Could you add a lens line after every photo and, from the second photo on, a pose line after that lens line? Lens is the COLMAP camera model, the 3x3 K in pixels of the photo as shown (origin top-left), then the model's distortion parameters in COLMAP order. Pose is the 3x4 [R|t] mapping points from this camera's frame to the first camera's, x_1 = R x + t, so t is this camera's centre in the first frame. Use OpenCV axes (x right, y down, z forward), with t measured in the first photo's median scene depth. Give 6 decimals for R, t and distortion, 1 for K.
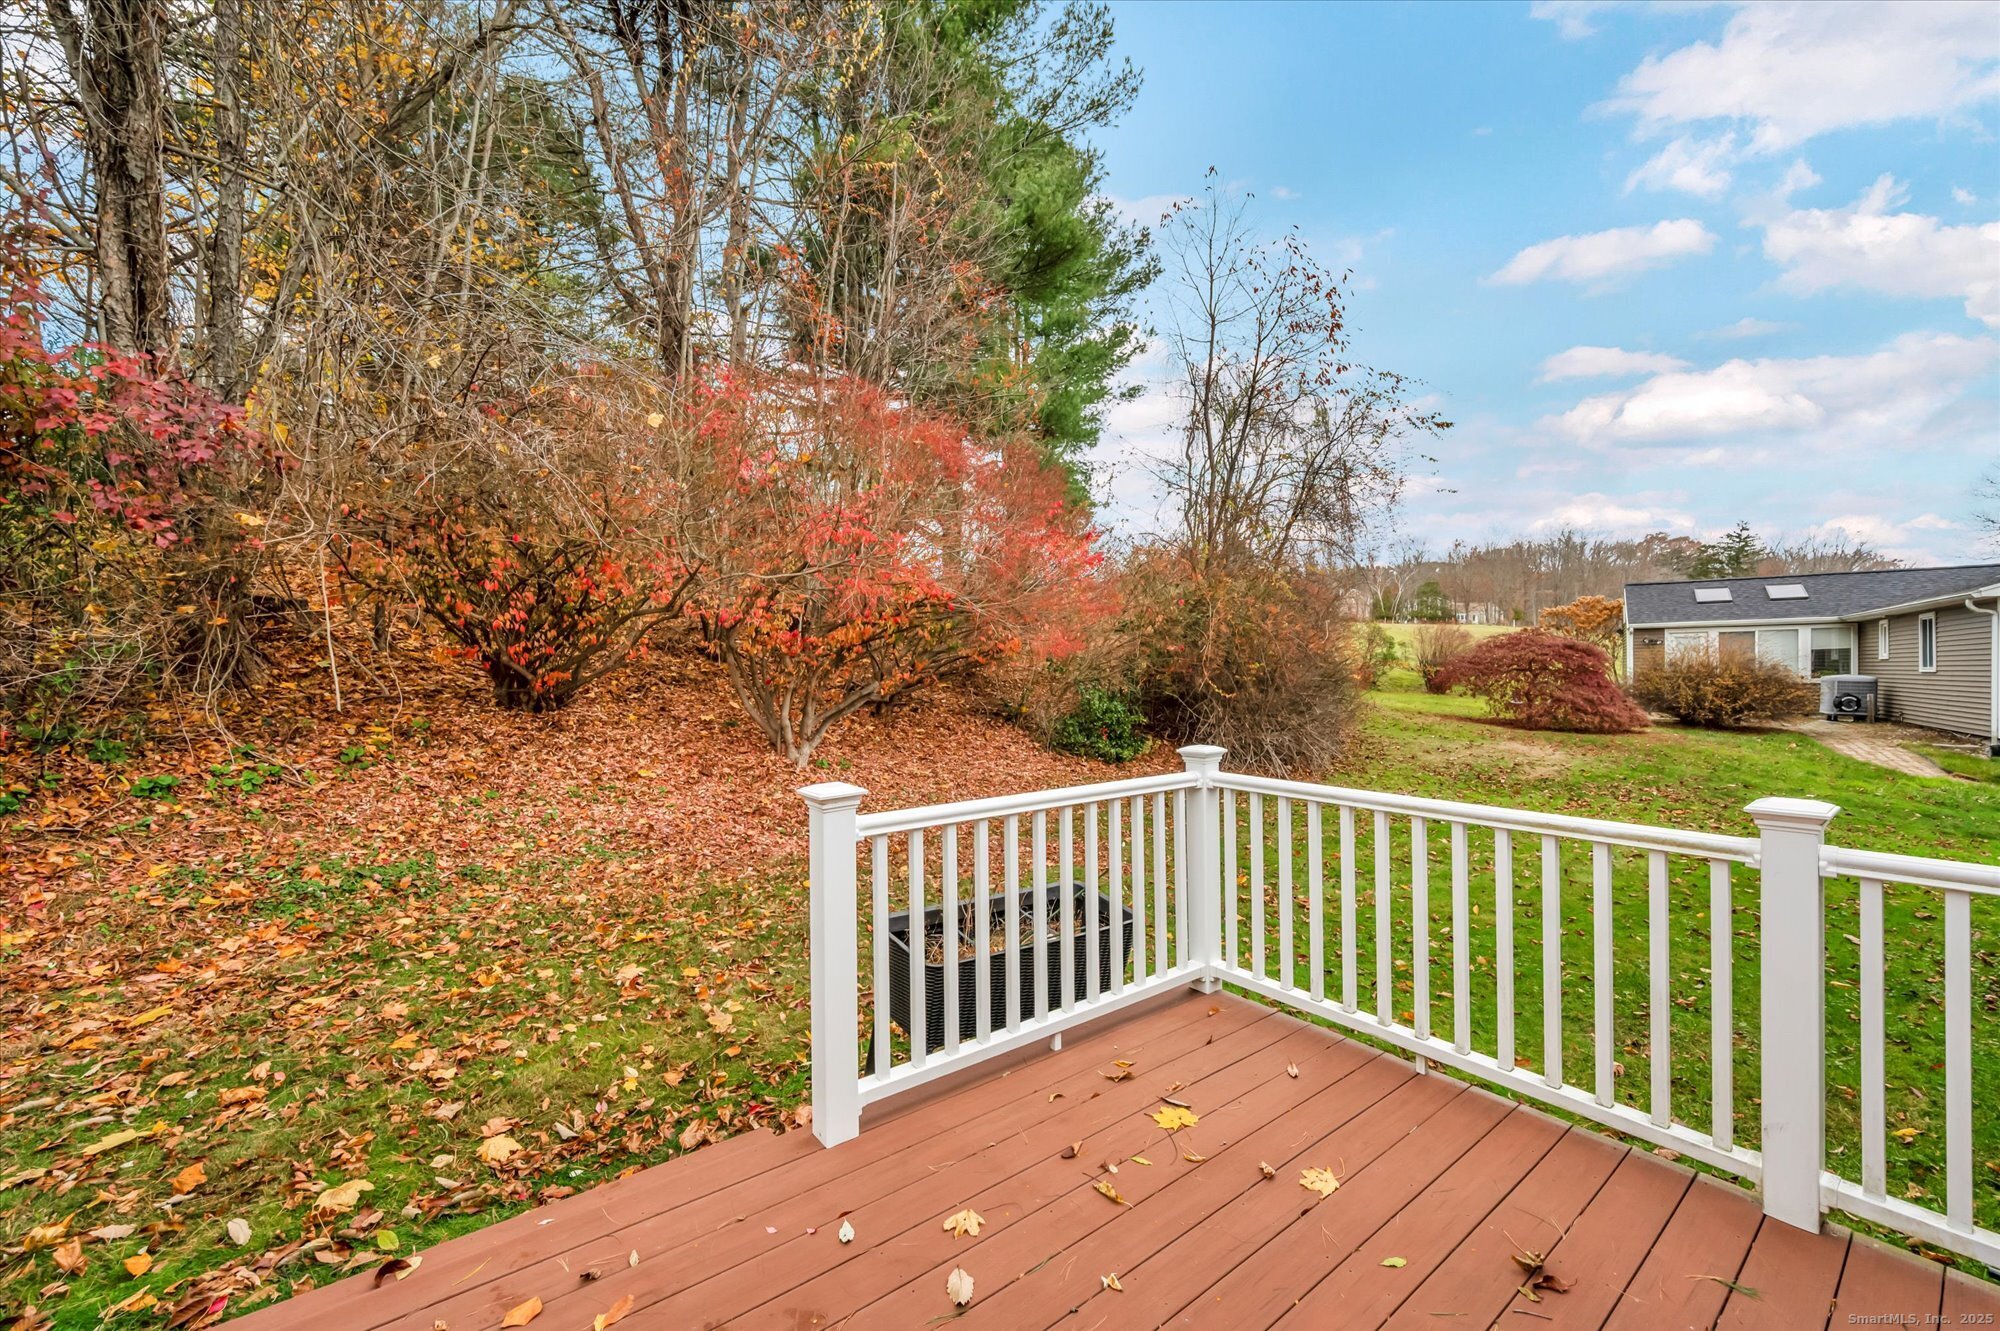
lens RADIAL K [[805.1, 0, 998.5], [0, 805.1, 654.6], [0, 0, 1]] dist [-0.000745, -0.000304]
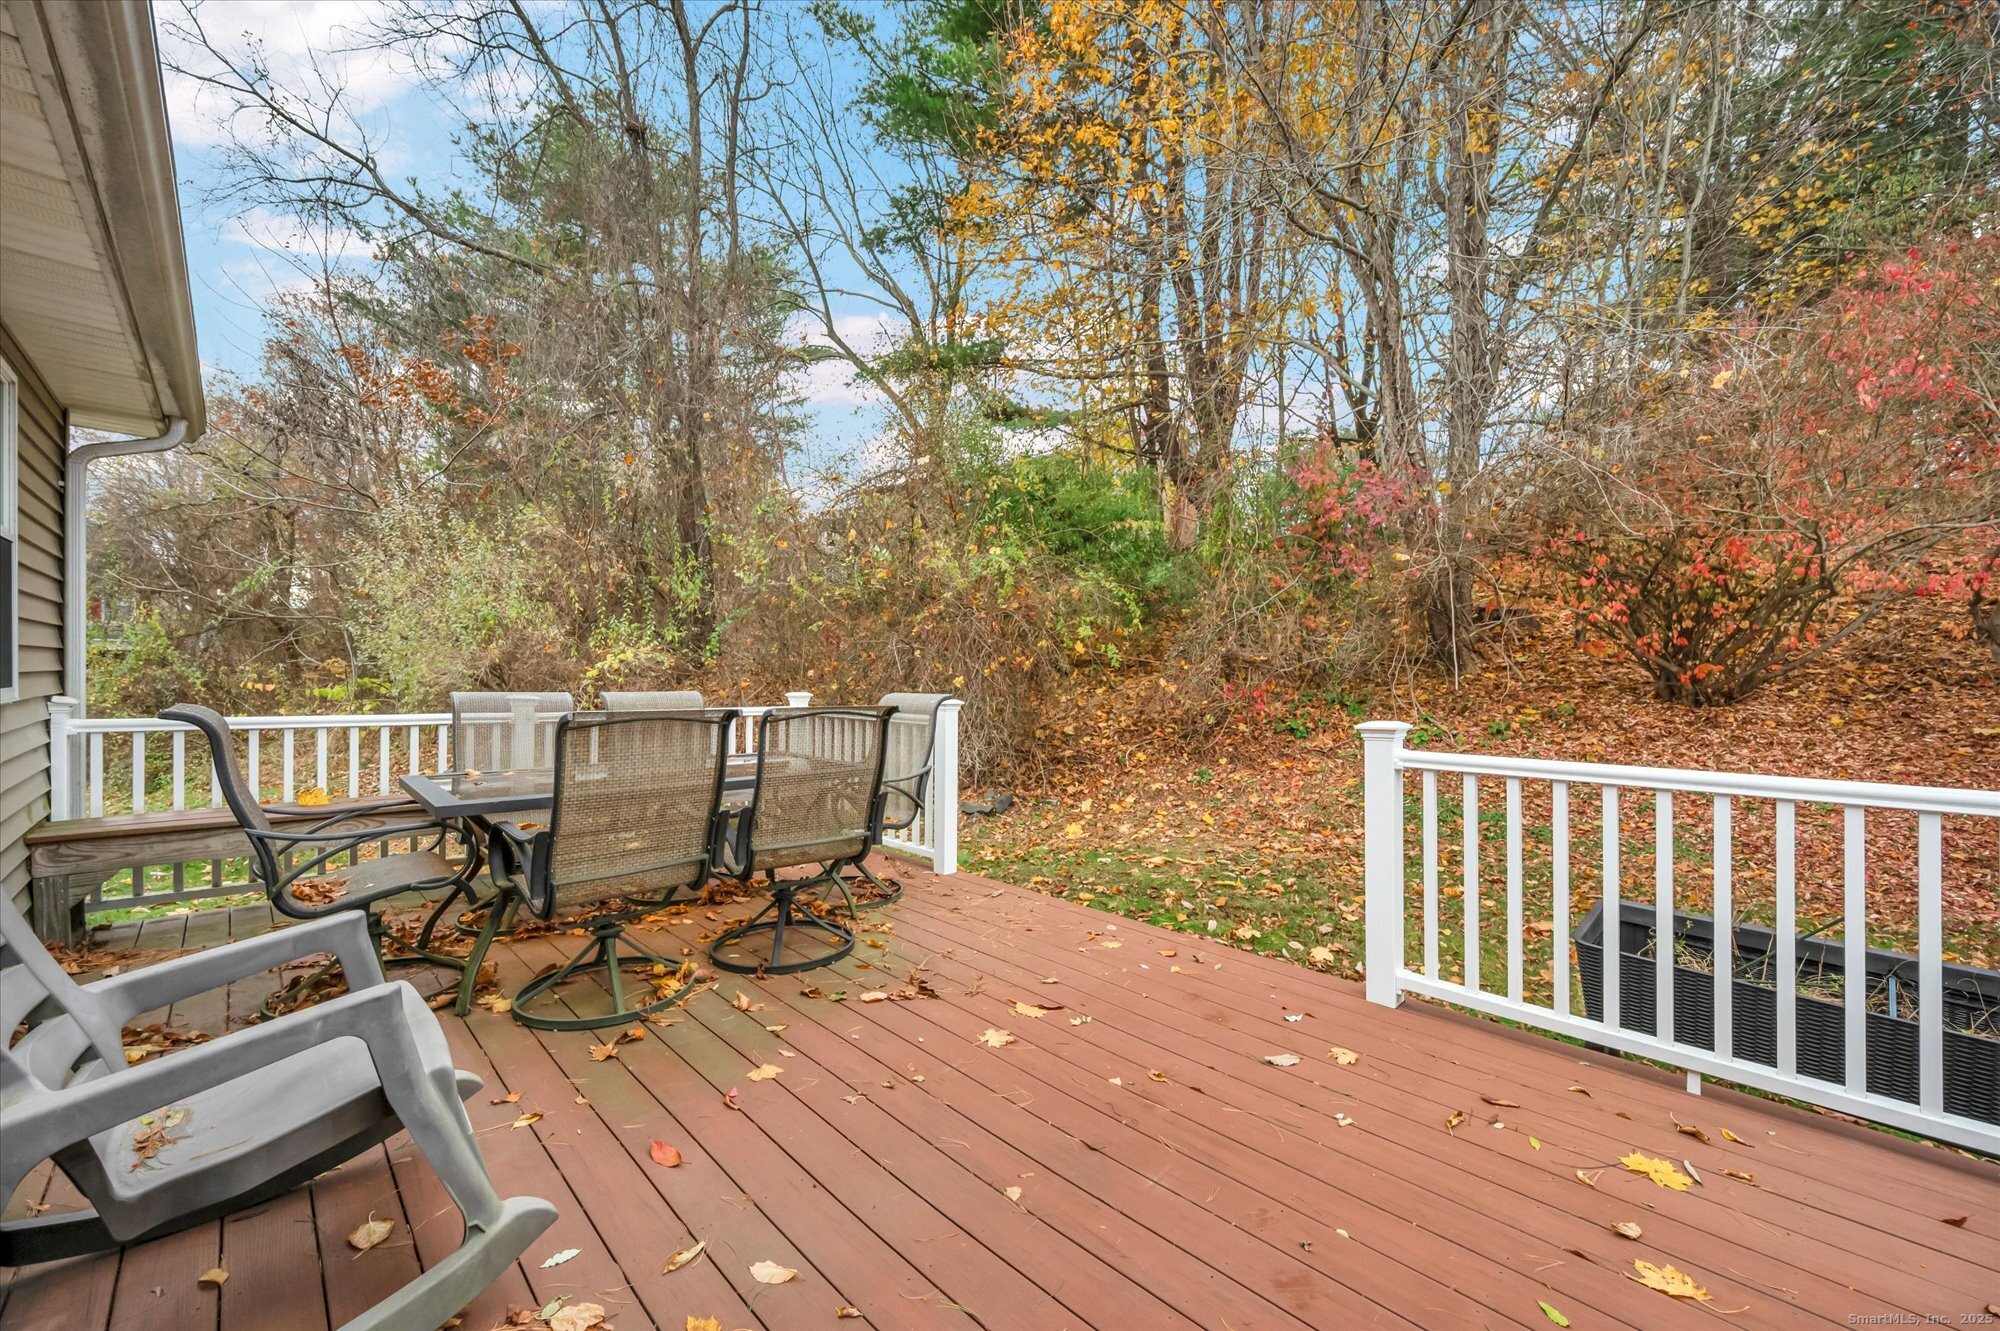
lens RADIAL K [[805.1, 0, 998.4], [0, 805.1, 672.4], [0, 0, 1]] dist [-0.000745, -0.000304]
pose [[0.088052, 0.001153, -0.996115, 0.818528], [0.003555, 0.999993, 0.001472, 0.071109], [0.996110, -0.003671, 0.088047, 0.247275]]
